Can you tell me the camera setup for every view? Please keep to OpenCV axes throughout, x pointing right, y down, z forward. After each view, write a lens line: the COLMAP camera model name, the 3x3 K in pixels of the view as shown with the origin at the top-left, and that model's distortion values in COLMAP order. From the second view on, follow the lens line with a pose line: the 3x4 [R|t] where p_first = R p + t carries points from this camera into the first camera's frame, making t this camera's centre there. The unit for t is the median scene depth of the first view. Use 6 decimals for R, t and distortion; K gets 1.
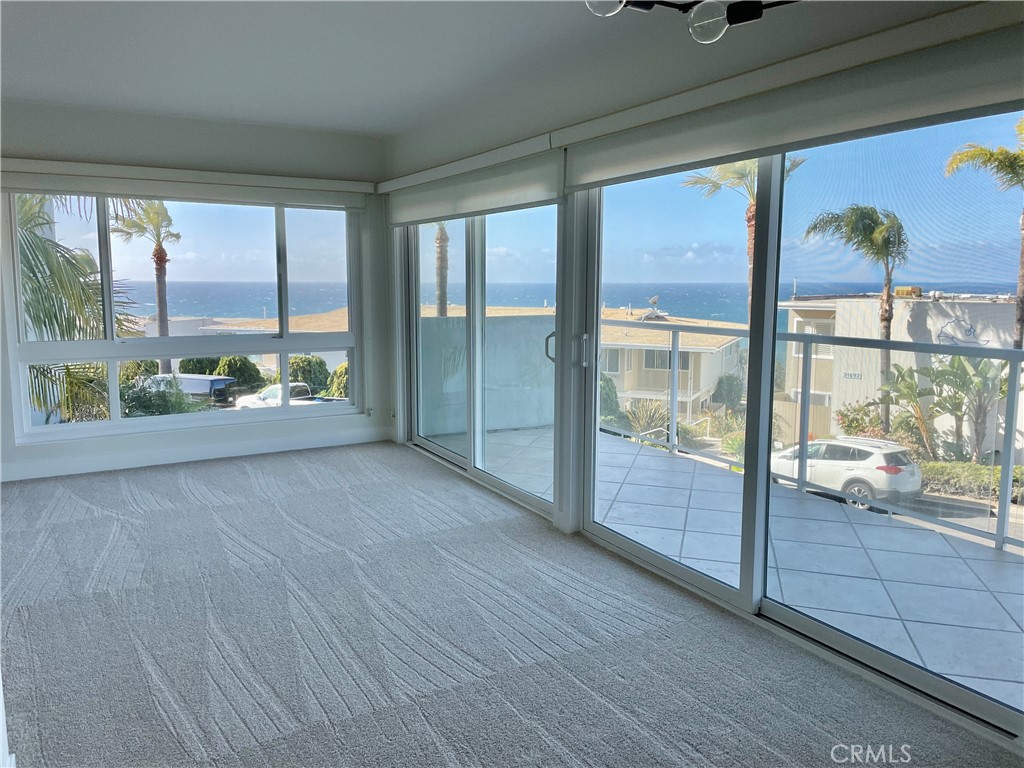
lens RADIAL K [[775.2, 0, 515.3], [0, 775.2, 379.5], [0, 0, 1]] dist [0.026434, -0.004813]
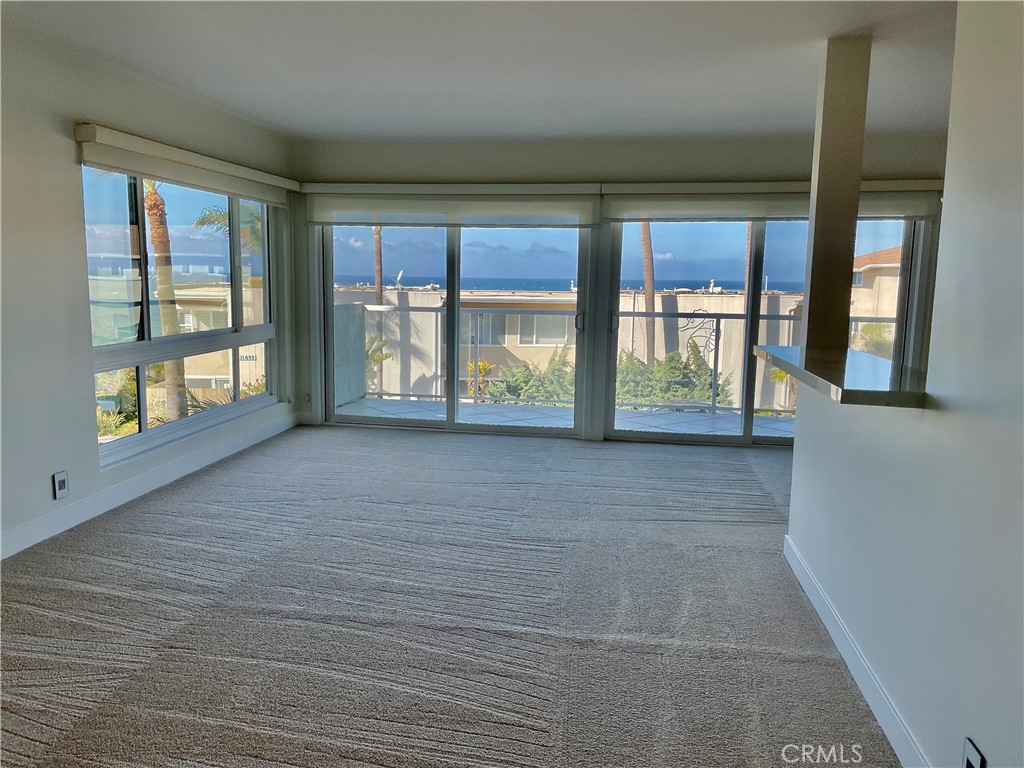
lens RADIAL K [[762.5, 0, 512.0], [0, 762.5, 384.0], [0, 0, 1]] dist [0.054408, -0.001565]
pose [[0.620354, -0.103505, 0.777463, -0.847256], [0.086675, 0.994230, 0.063204, -0.019004], [-0.779518, 0.028178, 0.625745, 0.120326]]
